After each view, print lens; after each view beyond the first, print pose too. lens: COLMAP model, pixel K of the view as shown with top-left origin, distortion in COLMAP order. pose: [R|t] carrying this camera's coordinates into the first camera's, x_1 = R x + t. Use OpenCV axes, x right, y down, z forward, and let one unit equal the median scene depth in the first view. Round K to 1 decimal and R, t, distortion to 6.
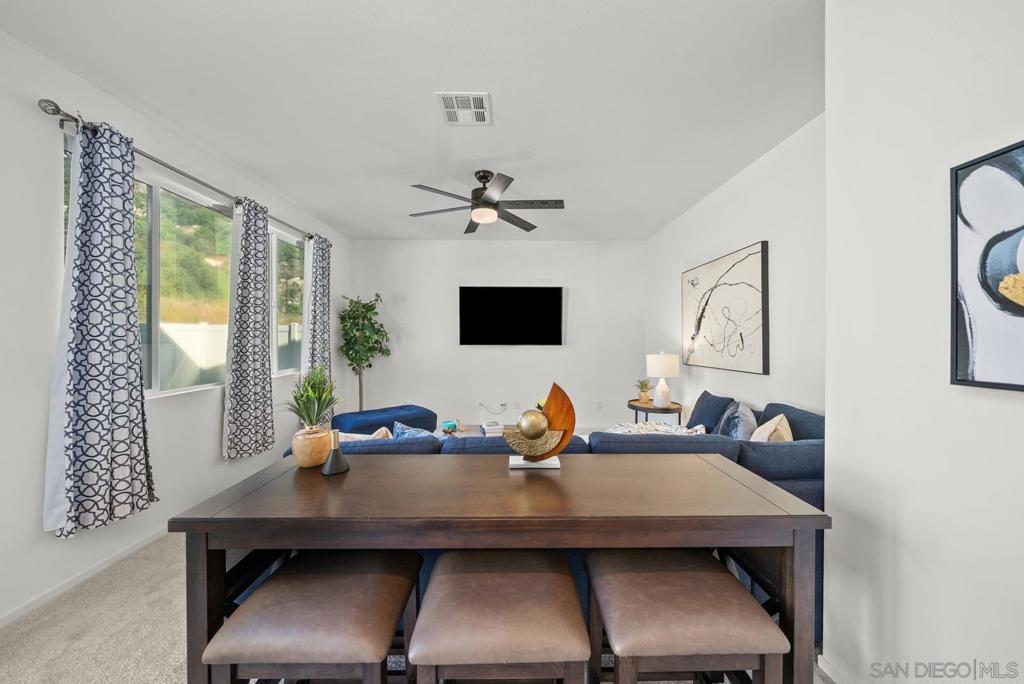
lens RADIAL K [[352.7, 0, 516.4], [0, 352.7, 341.1], [0, 0, 1]] dist [-0.001880, -0.000047]
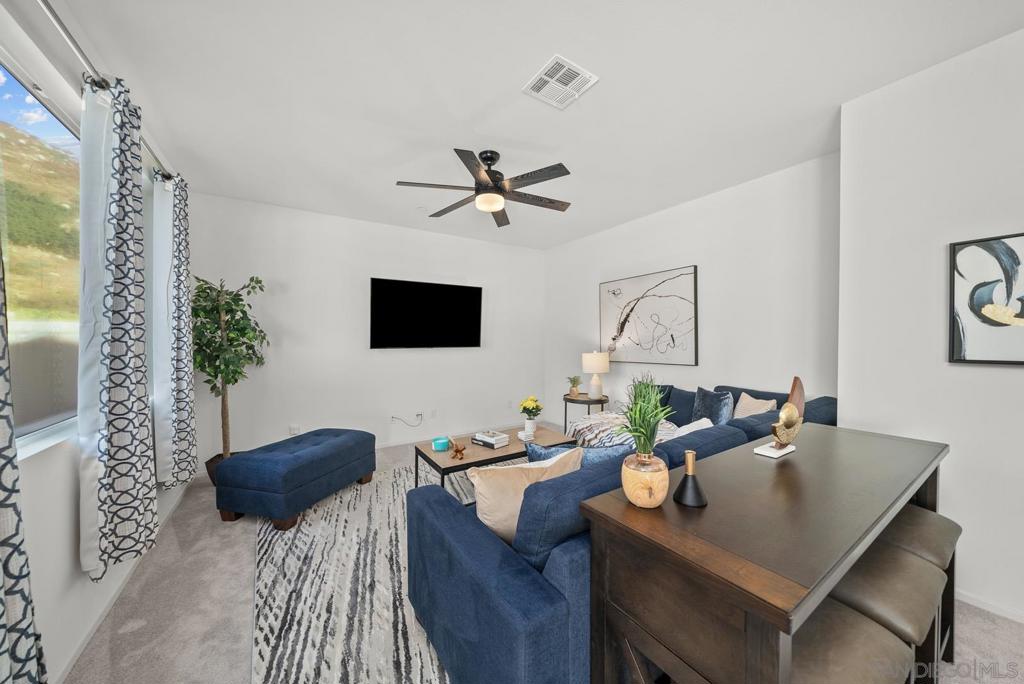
lens RADIAL K [[349.6, 0, 503.4], [0, 349.6, 346.8], [0, 0, 1]] dist [-0.010725, -0.000057]
pose [[0.847310, -0.016546, 0.530841, -0.536442], [0.010754, 0.999844, 0.013999, -0.002602], [-0.530990, -0.006153, 0.847356, 0.233277]]
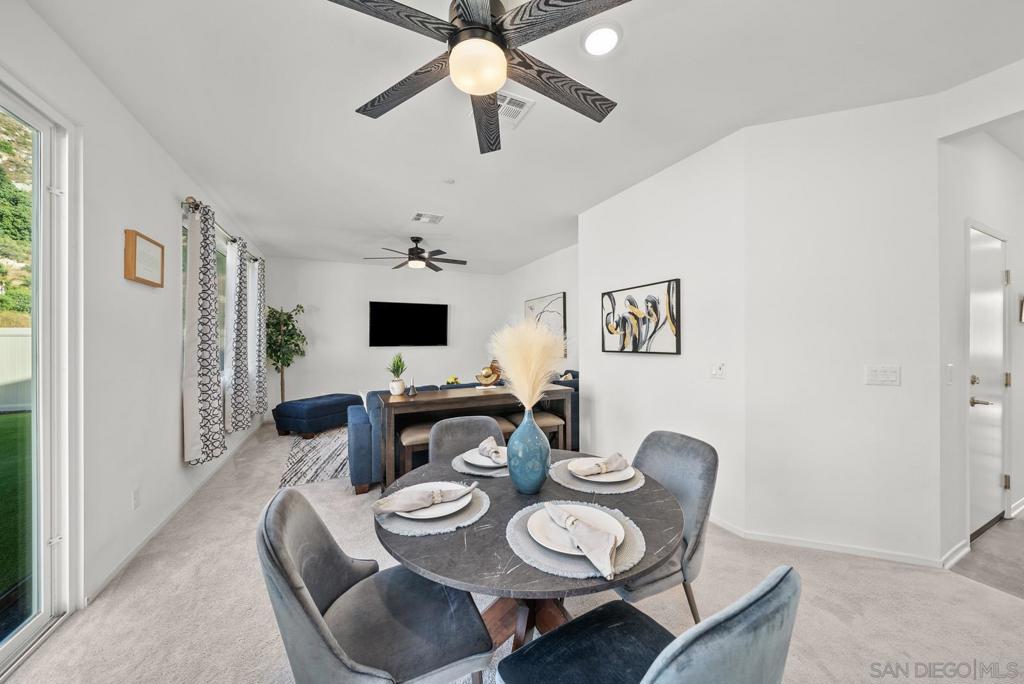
lens RADIAL K [[353.7, 0, 512.0], [0, 353.7, 342.0], [0, 0, 1]] dist [-0.023986, -0.000068]
pose [[0.906265, -0.007894, 0.422637, -0.376393], [0.010400, 0.999939, -0.003623, 0.006752], [-0.422583, 0.007679, 0.906292, -0.624958]]
